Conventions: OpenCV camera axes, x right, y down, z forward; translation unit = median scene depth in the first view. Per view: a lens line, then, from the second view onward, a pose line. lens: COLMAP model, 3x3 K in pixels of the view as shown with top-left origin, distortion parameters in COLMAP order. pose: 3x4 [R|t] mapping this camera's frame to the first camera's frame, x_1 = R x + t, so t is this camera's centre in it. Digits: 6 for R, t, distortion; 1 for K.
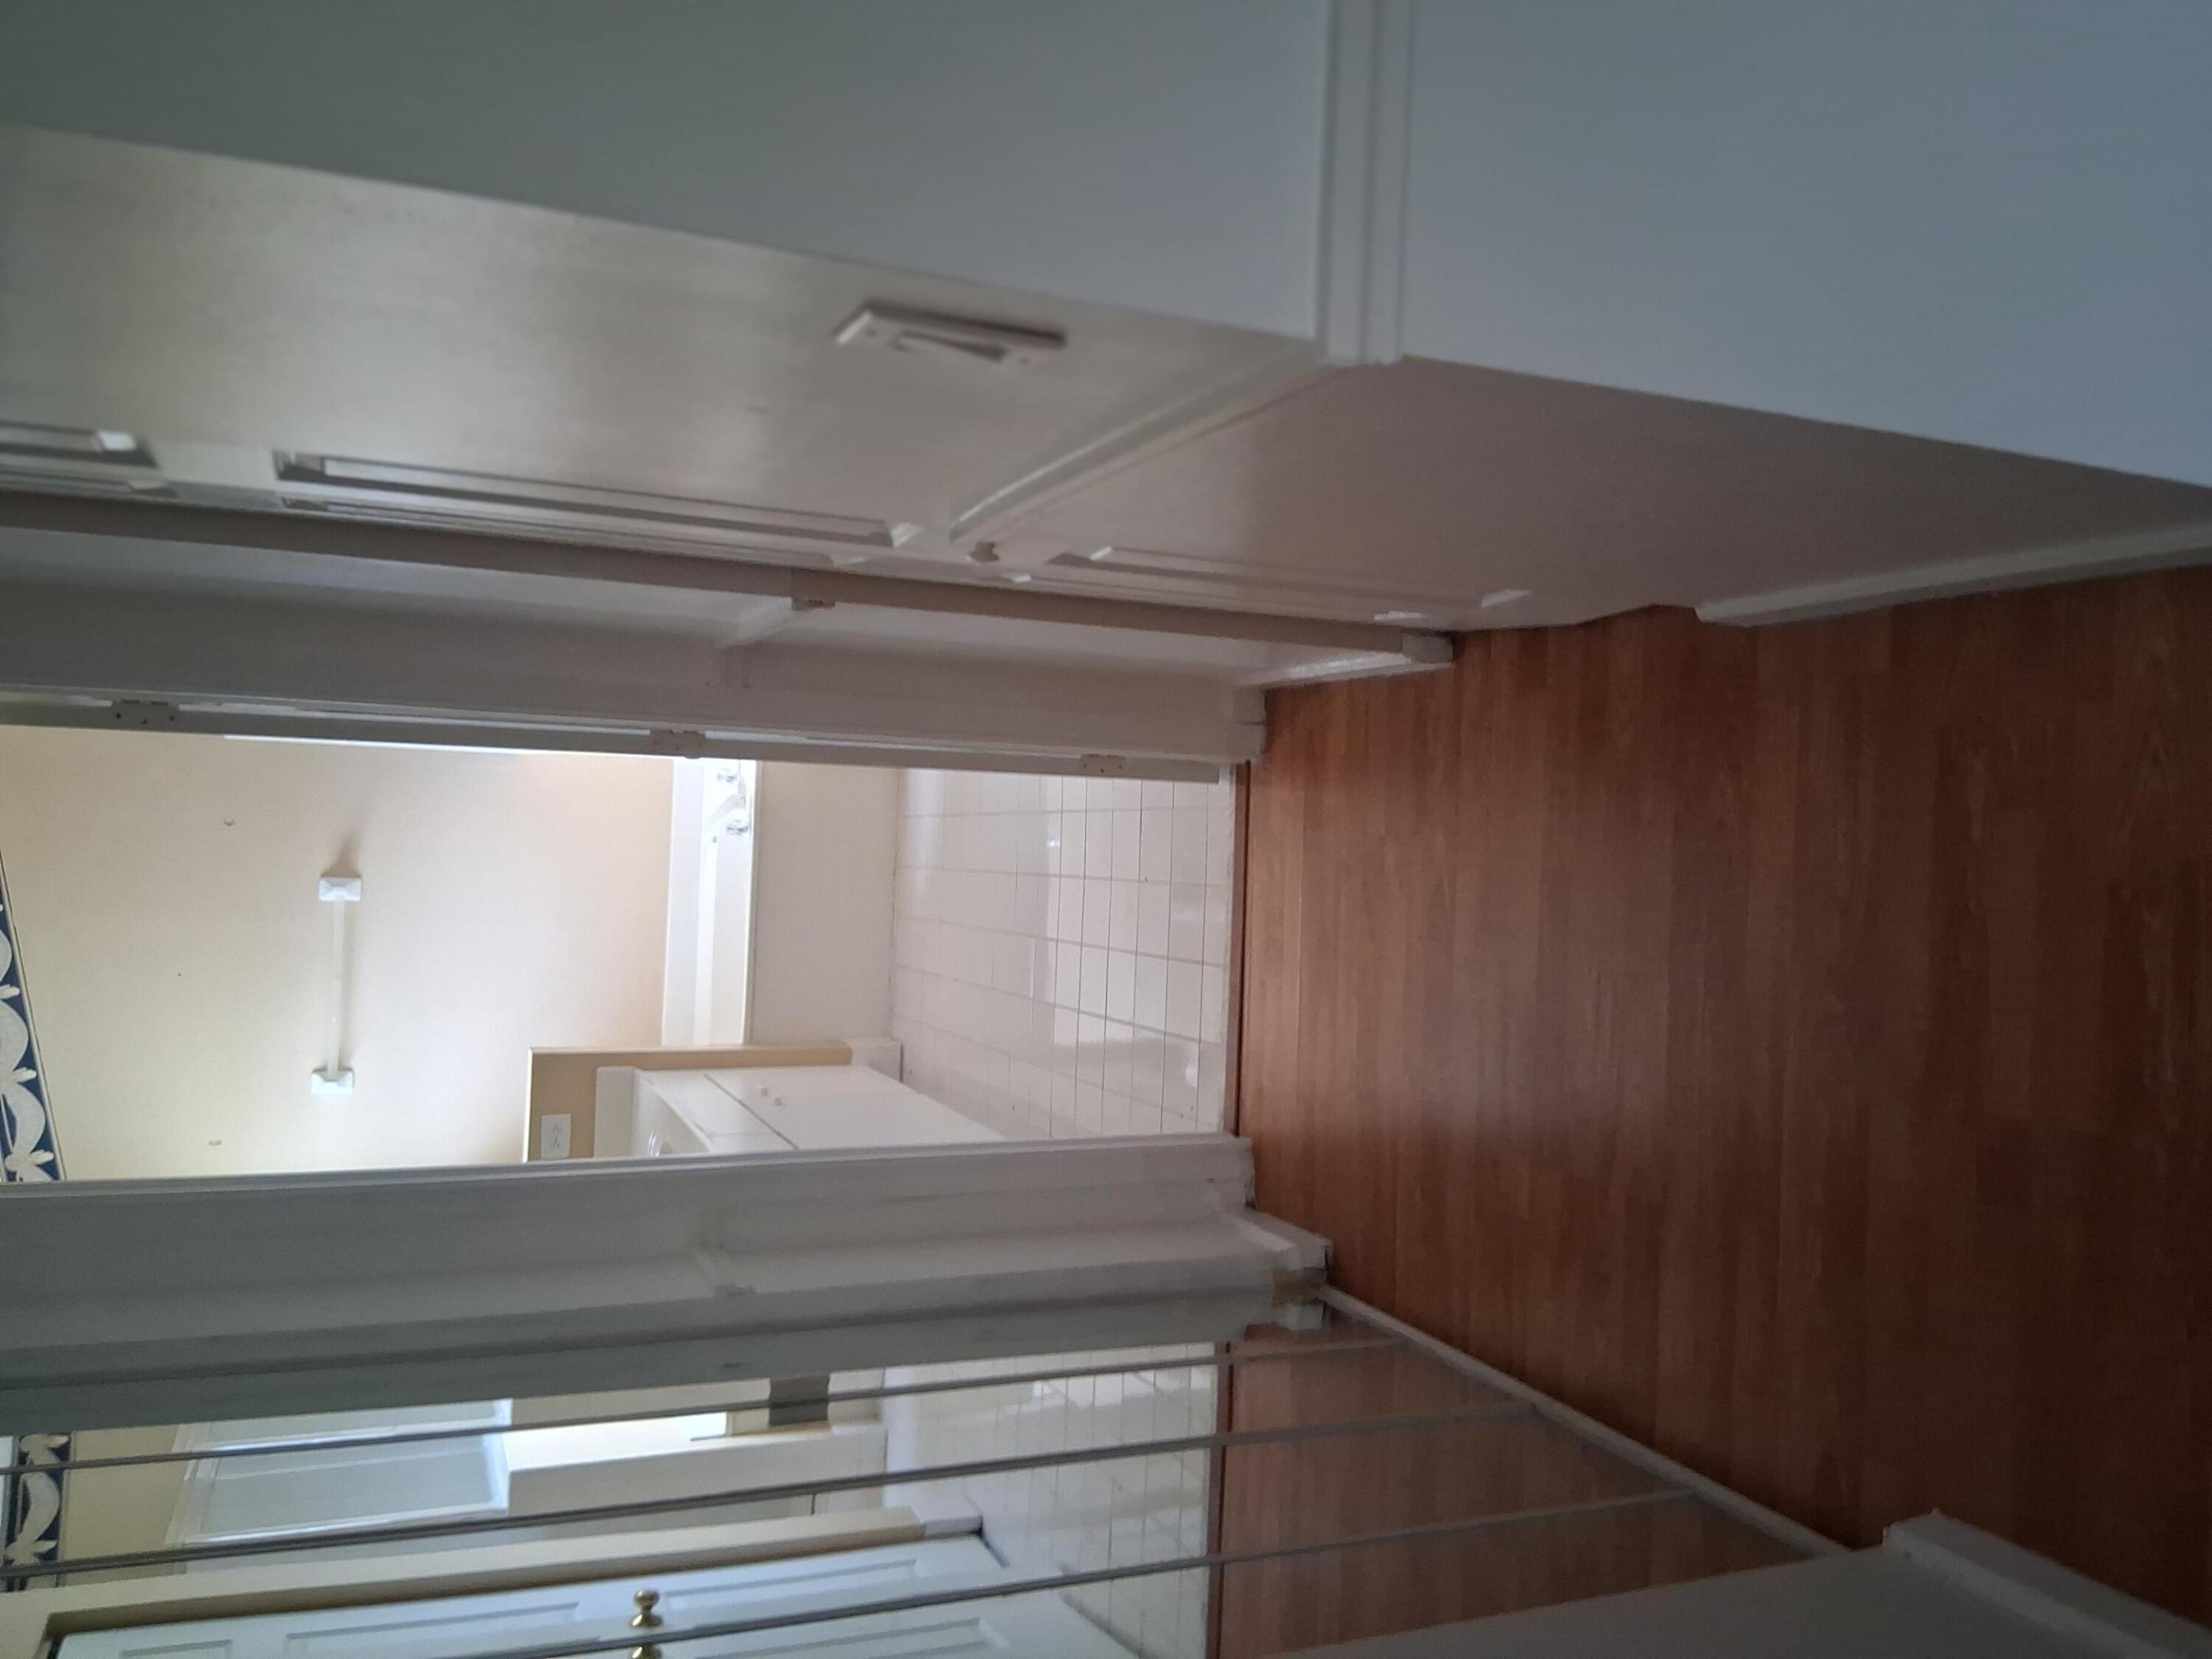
lens RADIAL K [[1727.5, 0, 1121.3], [0, 1727.5, 833.7], [0, 0, 1]] dist [0.111295, -0.198939]
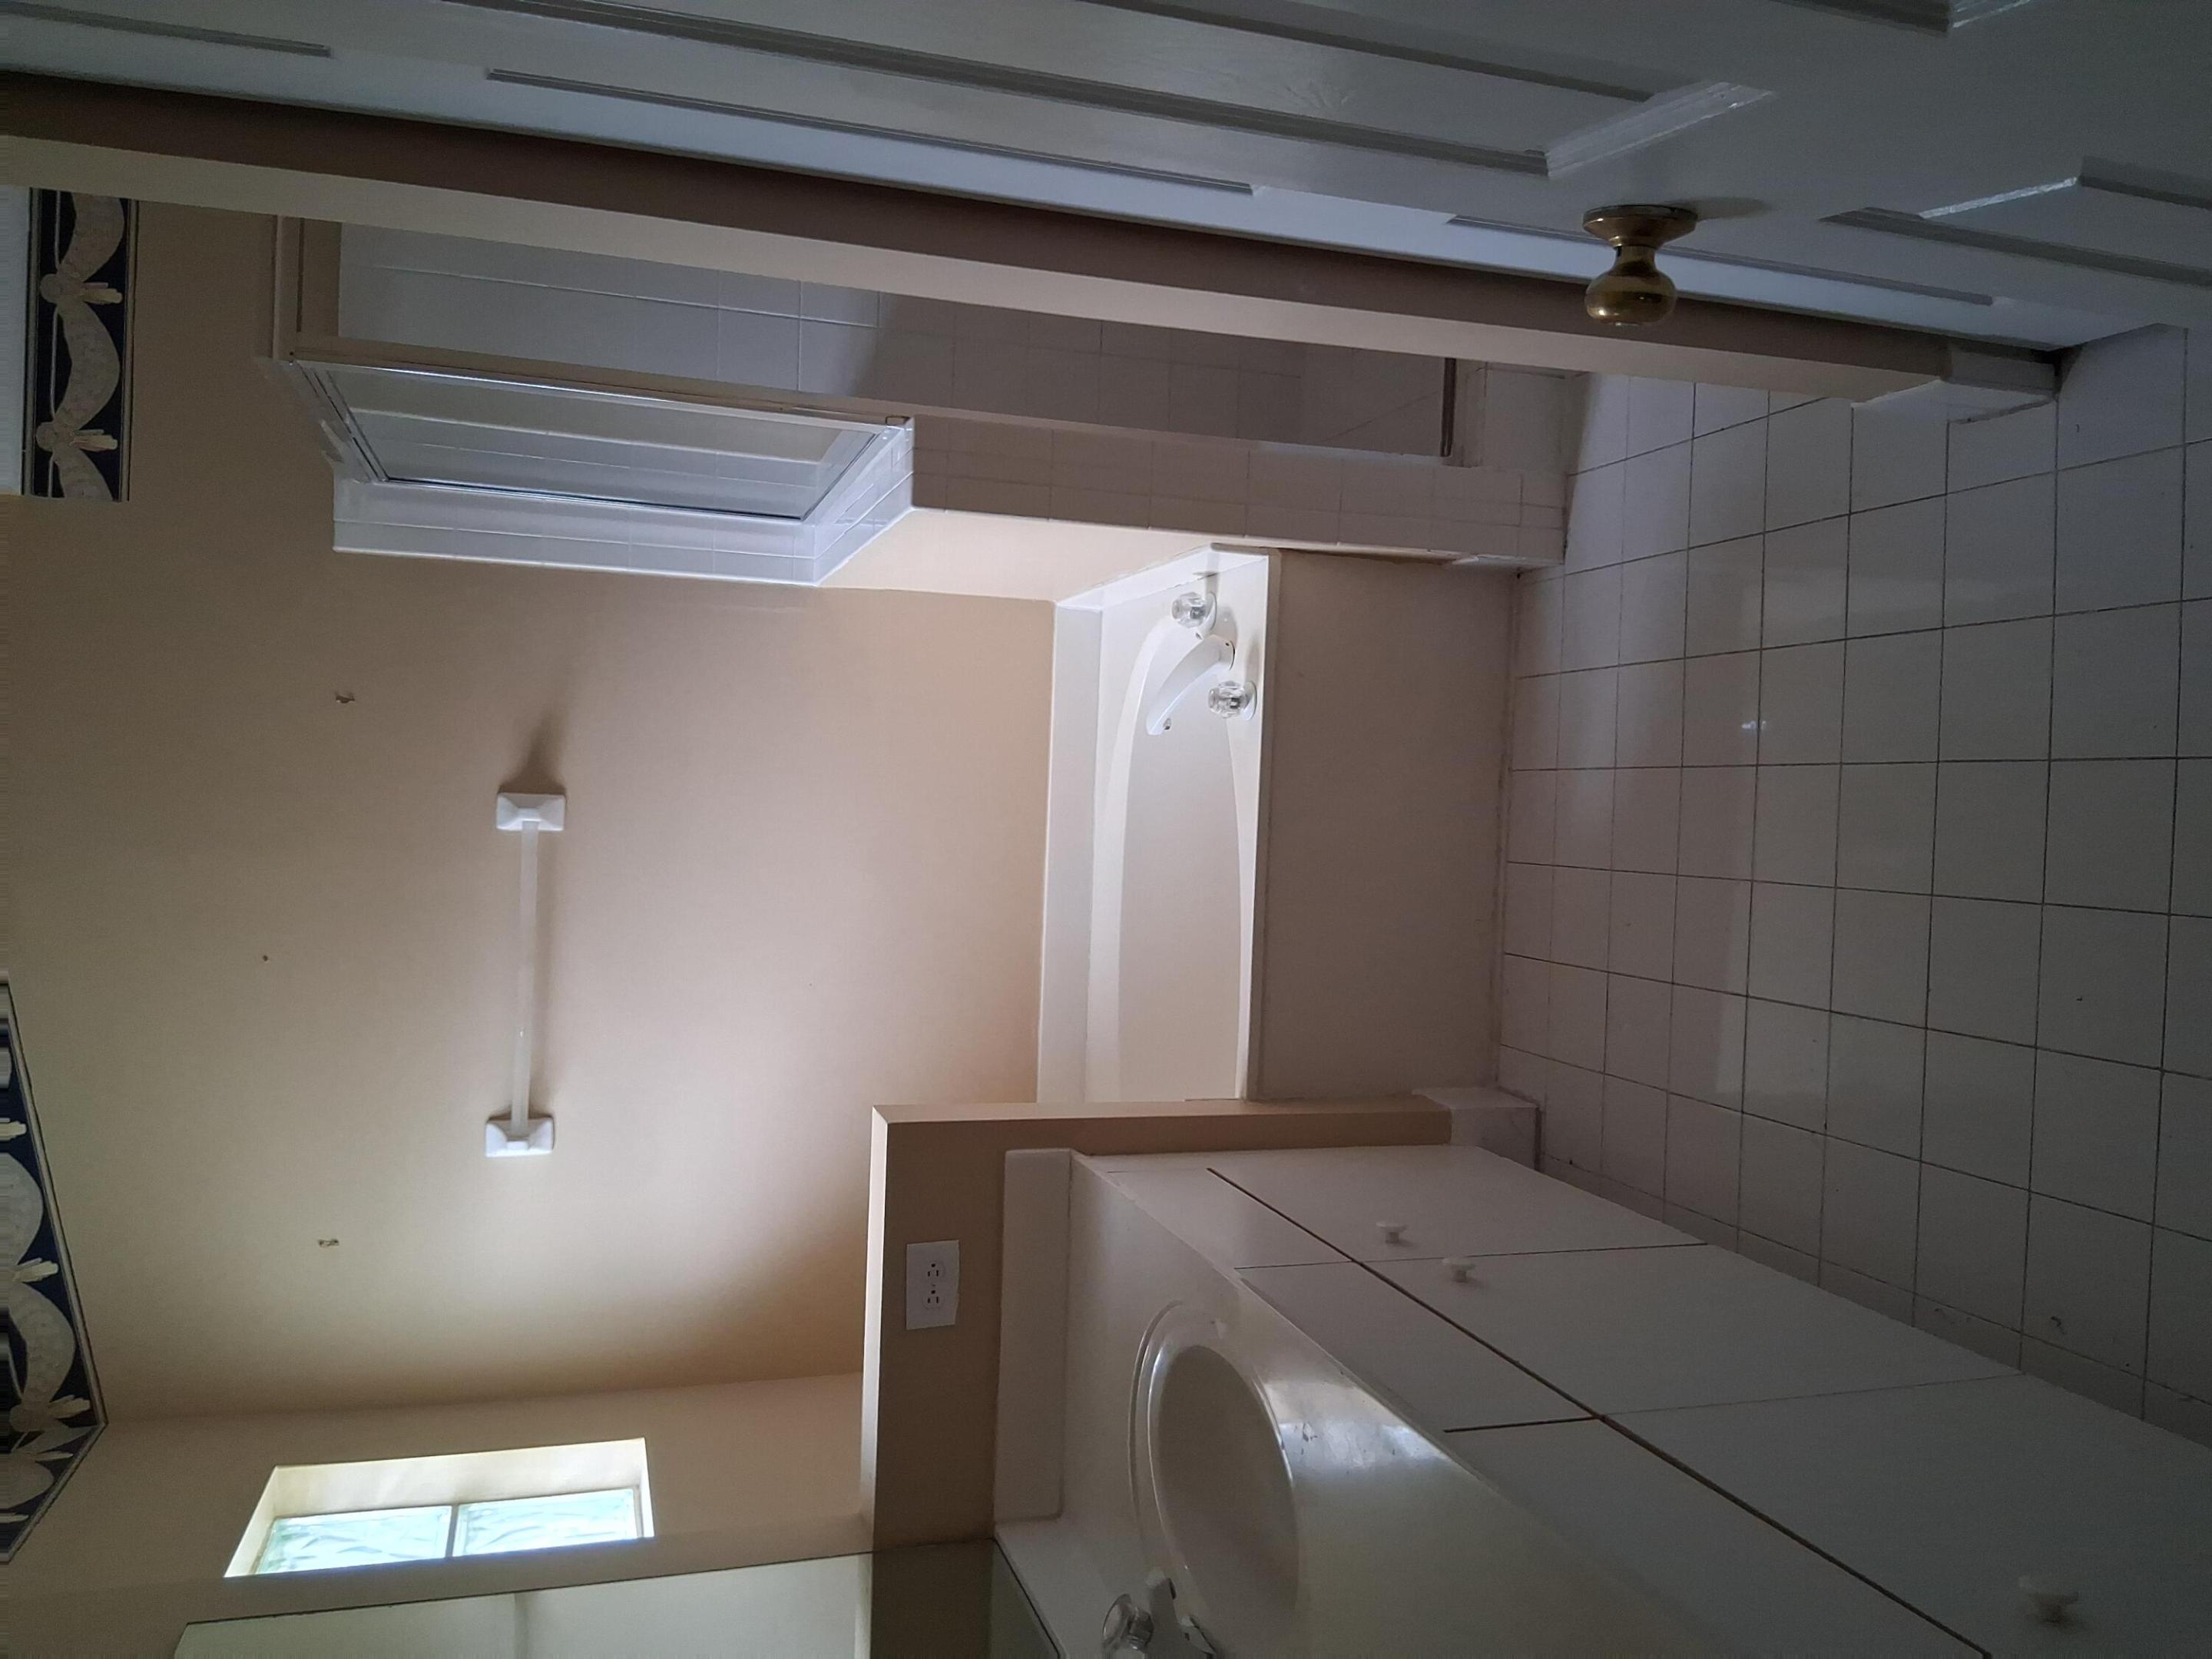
lens RADIAL K [[1727.5, 0, 1095.1], [0, 1727.5, 820.2], [0, 0, 1]] dist [0.111295, -0.198939]
pose [[0.994320, 0.000373, -0.106427, -0.199566], [0.001221, 0.999888, 0.014911, 0.026175], [0.106420, -0.014956, 0.994209, 0.448250]]
